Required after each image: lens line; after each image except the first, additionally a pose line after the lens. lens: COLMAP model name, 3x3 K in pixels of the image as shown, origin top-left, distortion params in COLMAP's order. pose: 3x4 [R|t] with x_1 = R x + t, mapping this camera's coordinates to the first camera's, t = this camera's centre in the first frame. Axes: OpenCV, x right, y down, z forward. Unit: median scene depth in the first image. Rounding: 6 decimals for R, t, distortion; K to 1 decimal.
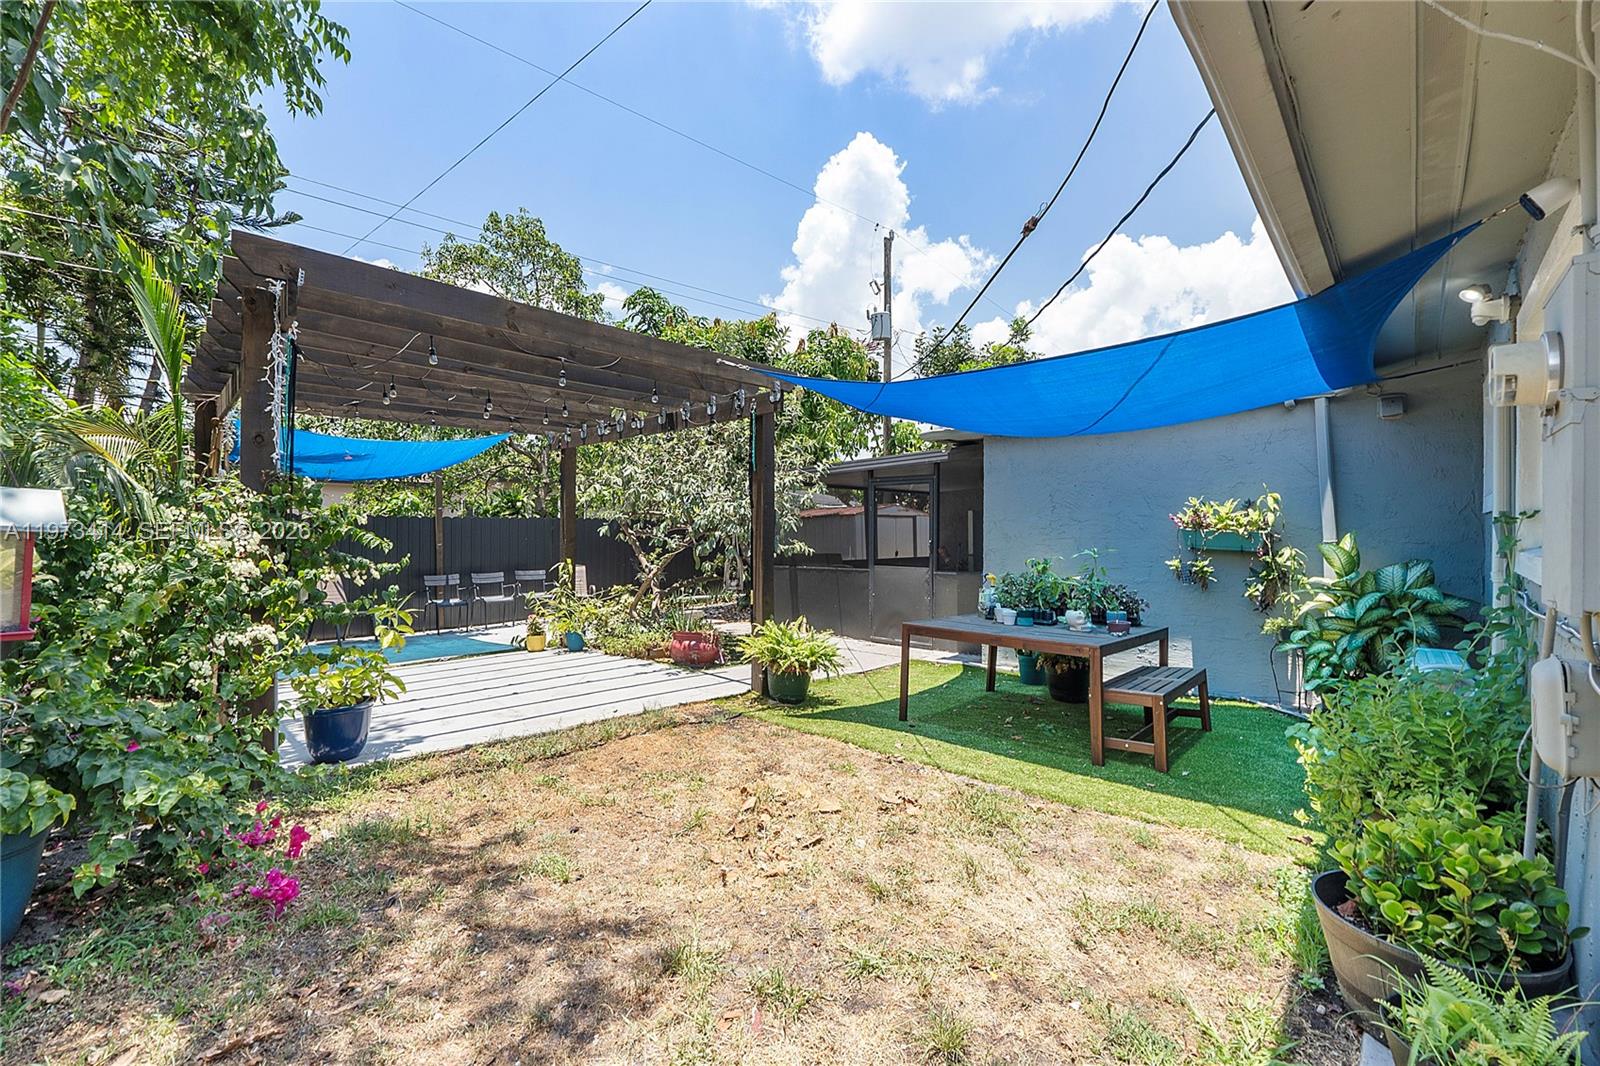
lens RADIAL K [[679.7, 0, 799.8], [0, 679.7, 528.3], [0, 0, 1]] dist [-0.005049, -0.001401]
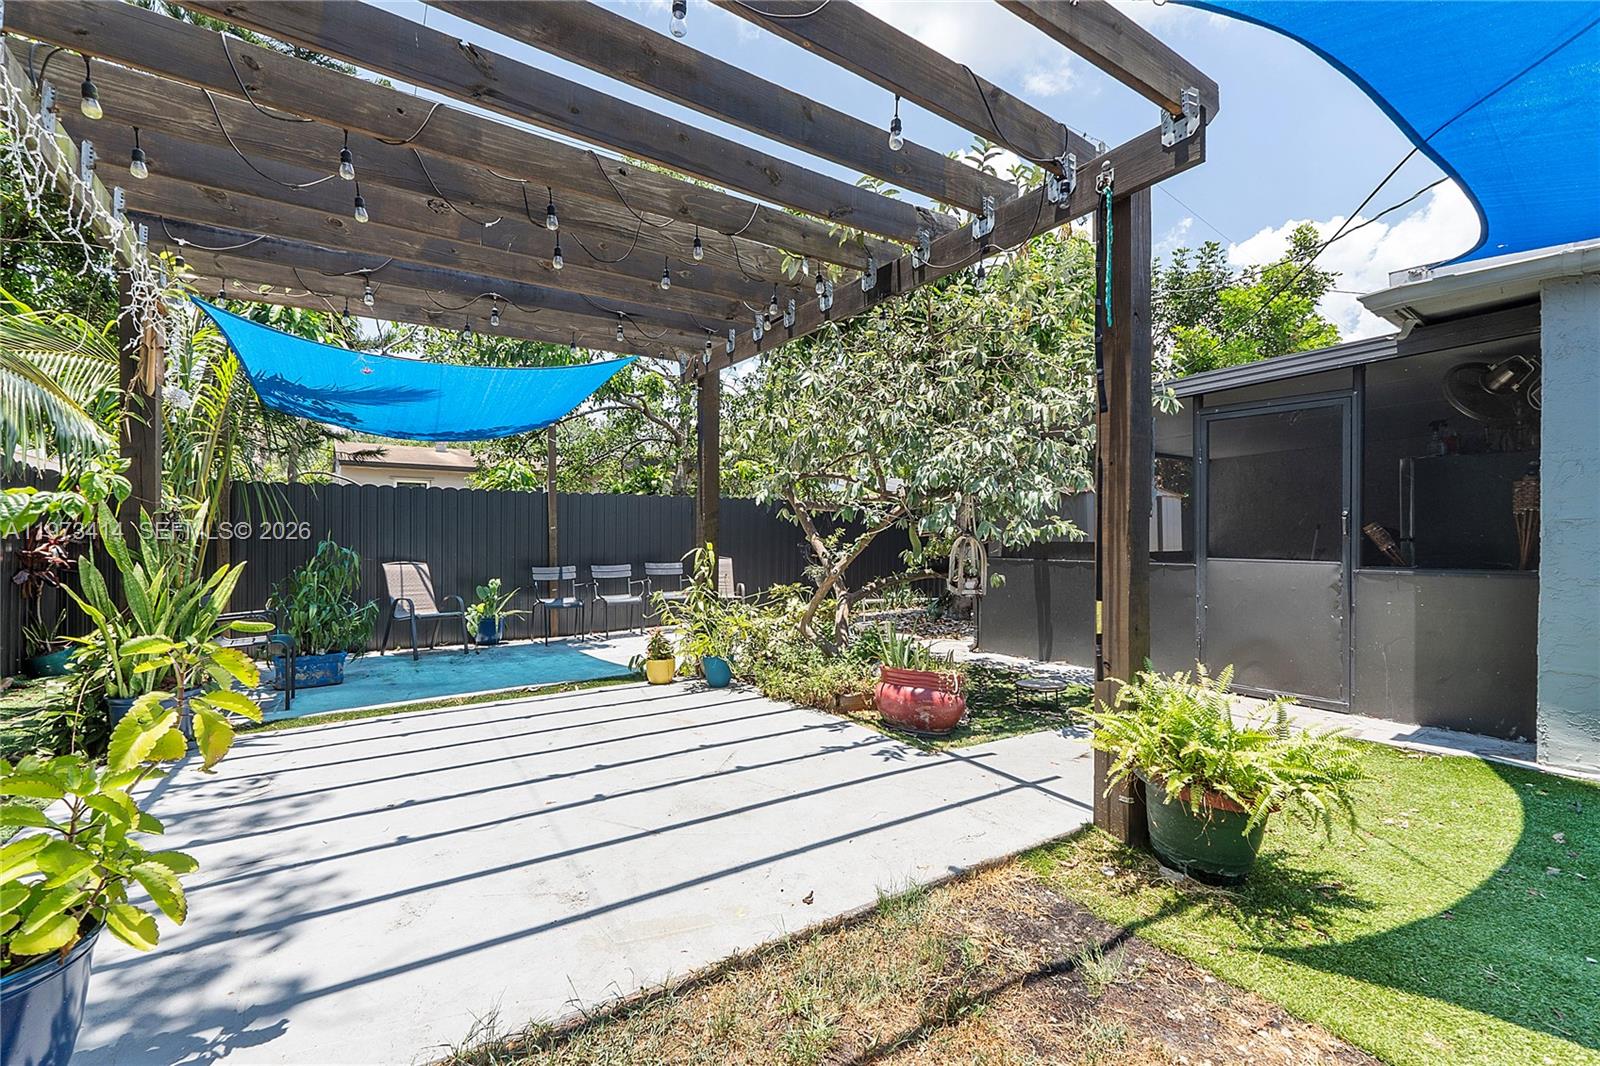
lens RADIAL K [[679.7, 0, 799.8], [0, 679.7, 528.3], [0, 0, 1]] dist [-0.005049, -0.001401]
pose [[0.979192, 0.000960, -0.202932, -0.119007], [-0.001107, 0.999999, -0.000610, 0.031183], [0.202932, 0.000822, 0.979193, 0.369576]]
